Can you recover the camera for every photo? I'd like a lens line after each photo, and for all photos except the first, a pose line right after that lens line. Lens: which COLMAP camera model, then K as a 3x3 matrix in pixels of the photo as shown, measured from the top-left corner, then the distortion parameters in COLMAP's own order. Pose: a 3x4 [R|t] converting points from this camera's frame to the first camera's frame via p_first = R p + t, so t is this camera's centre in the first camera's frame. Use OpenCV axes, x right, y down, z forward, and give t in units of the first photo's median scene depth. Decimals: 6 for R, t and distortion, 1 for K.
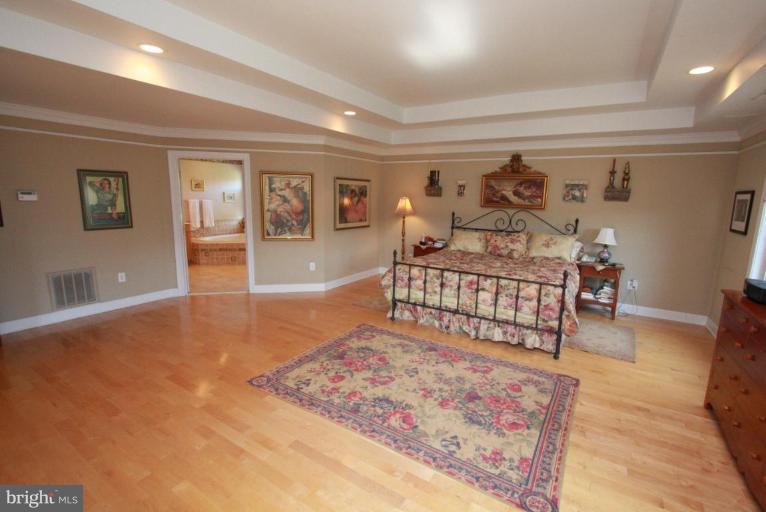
lens RADIAL K [[356.3, 0, 383.2], [0, 356.3, 256.1], [0, 0, 1]] dist [-0.000326, -0.000014]
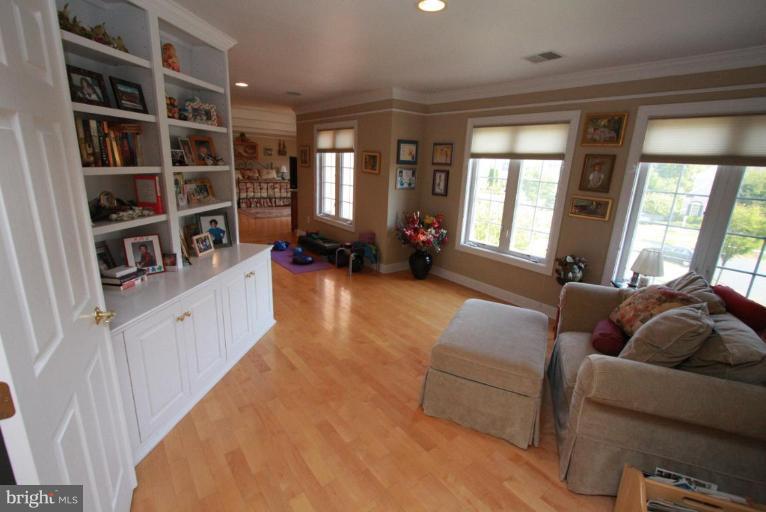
lens RADIAL K [[356.3, 0, 382.8], [0, 356.3, 255.8], [0, 0, 1]] dist [-0.000326, -0.000014]
pose [[0.341704, -0.248736, 0.906294, -1.947086], [0.118547, 0.968045, 0.220988, 0.082915], [-0.932301, 0.031926, 0.360272, -0.738914]]
